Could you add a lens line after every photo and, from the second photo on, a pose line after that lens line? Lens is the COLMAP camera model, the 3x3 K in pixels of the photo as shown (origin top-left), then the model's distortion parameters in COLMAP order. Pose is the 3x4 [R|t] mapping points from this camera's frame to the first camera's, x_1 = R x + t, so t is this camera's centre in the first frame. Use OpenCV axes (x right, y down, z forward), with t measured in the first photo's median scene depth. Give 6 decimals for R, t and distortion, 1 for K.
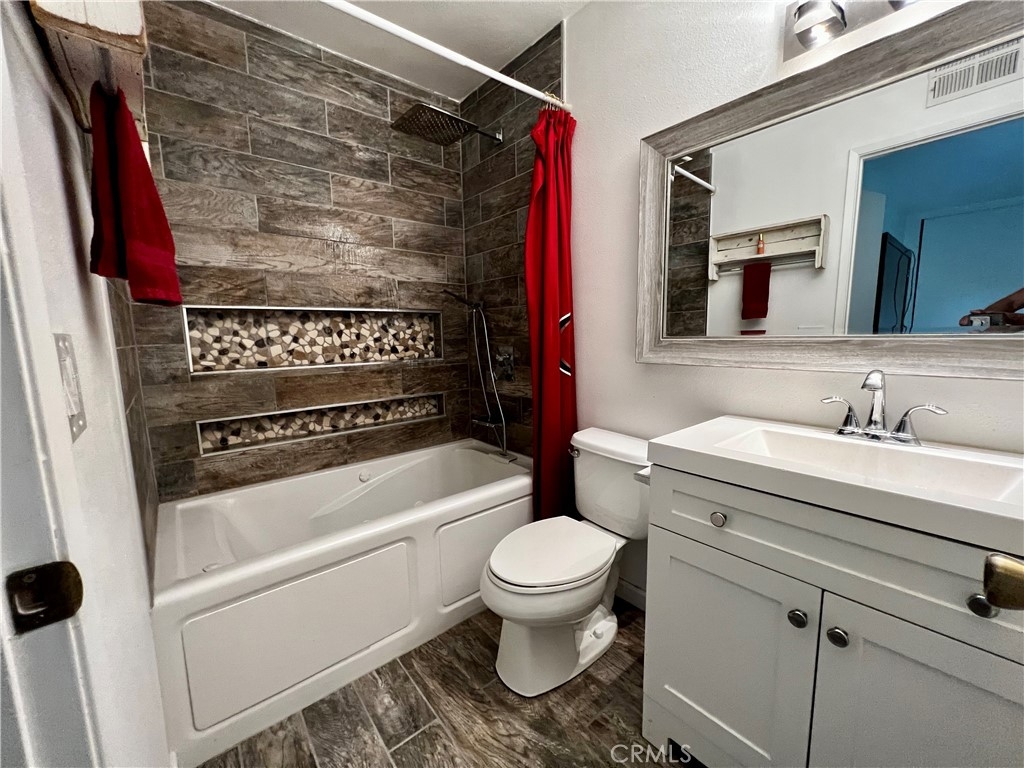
lens RADIAL K [[410.3, 0, 510.1], [0, 410.3, 387.6], [0, 0, 1]] dist [-0.000246, -0.000164]
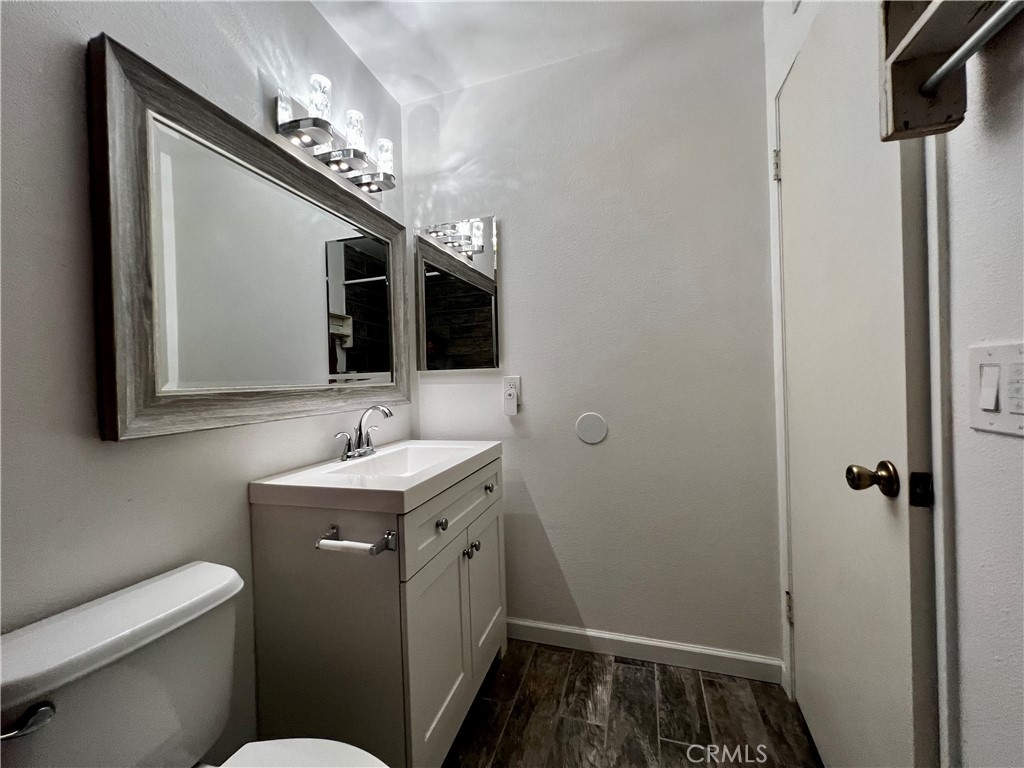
lens RADIAL K [[410.3, 0, 508.7], [0, 410.3, 381.5], [0, 0, 1]] dist [-0.000246, -0.000164]
pose [[-0.545485, 0.028363, 0.837640, -0.481151], [0.148663, 0.986854, 0.063396, -0.115459], [-0.824830, 0.159107, -0.542531, 1.055603]]
